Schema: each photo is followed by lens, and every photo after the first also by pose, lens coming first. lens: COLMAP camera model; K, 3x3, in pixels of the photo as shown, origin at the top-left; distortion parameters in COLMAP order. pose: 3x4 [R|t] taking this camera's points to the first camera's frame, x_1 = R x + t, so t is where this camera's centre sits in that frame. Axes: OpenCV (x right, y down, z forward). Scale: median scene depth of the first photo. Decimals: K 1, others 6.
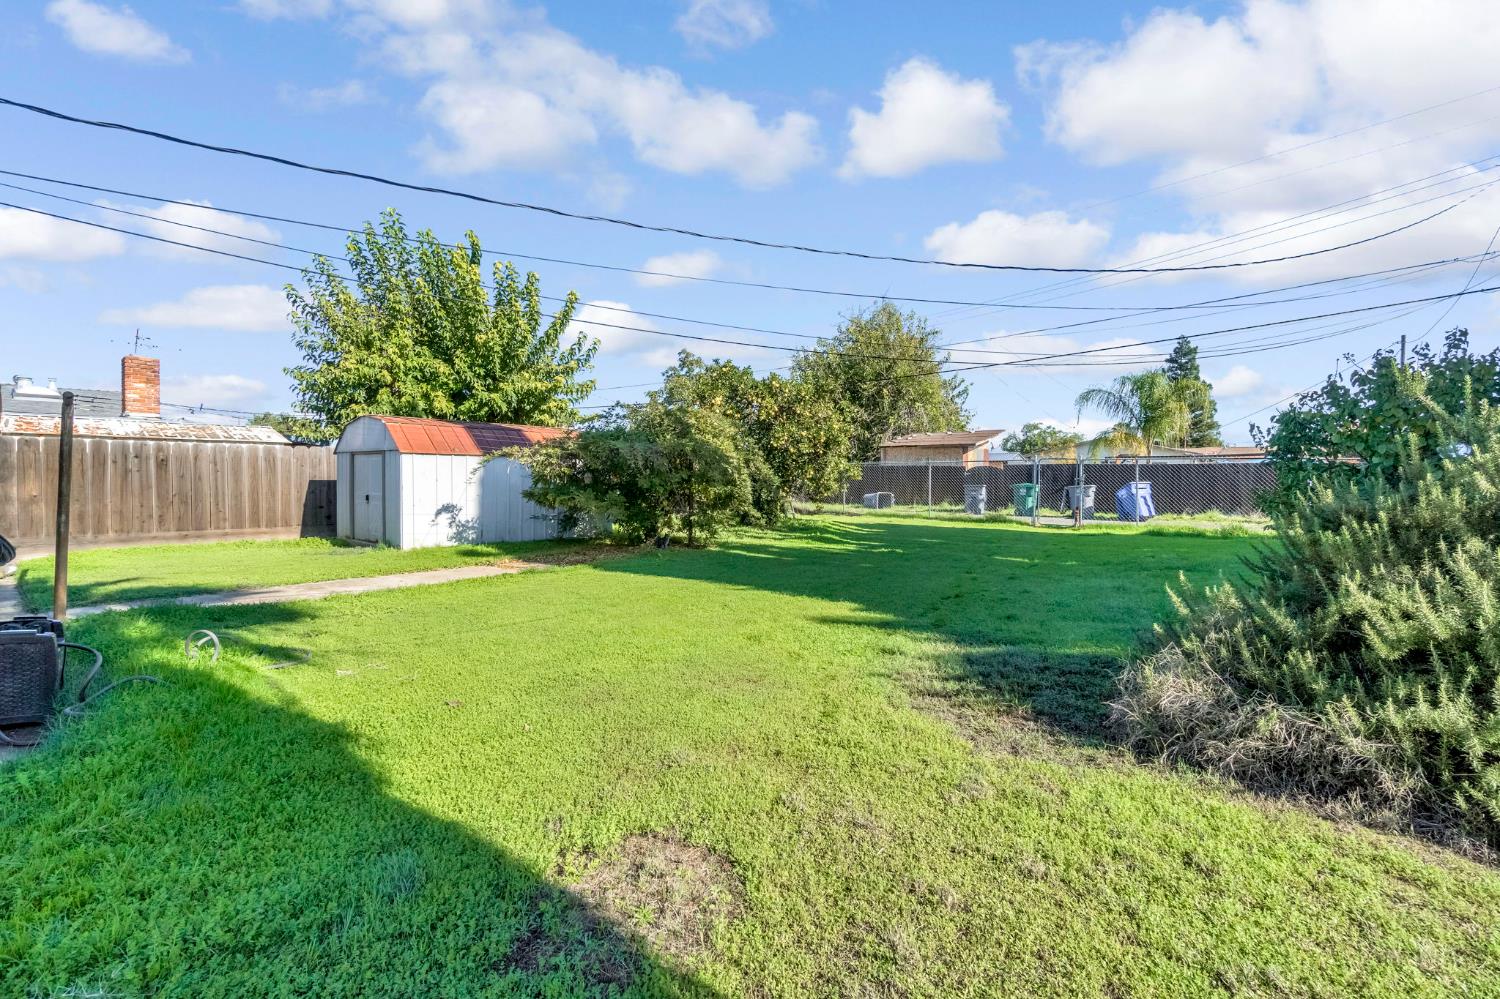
lens RADIAL K [[664.1, 0, 749.0], [0, 664.1, 498.0], [0, 0, 1]] dist [0.003072, 0.000276]
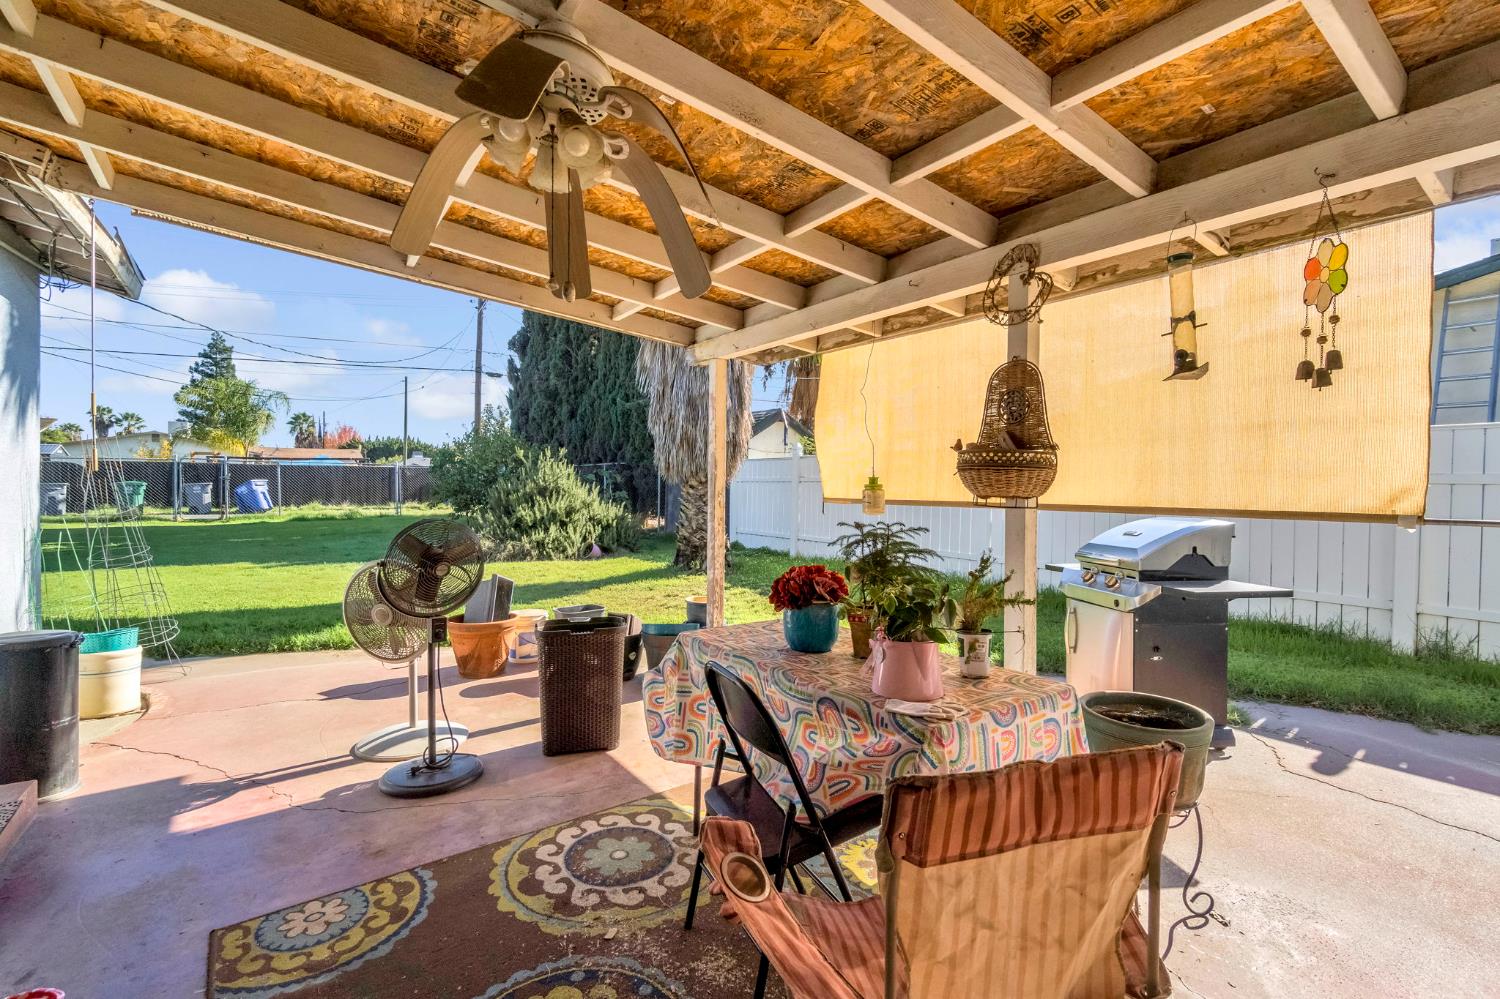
lens RADIAL K [[664.2, 0, 754.4], [0, 664.2, 490.8], [0, 0, 1]] dist [-0.002984, -0.000414]
pose [[0.277043, -0.016809, 0.960711, -0.304095], [0.022184, 0.999692, 0.011093, 0.001740], [-0.960601, 0.018239, 0.277330, -0.172591]]
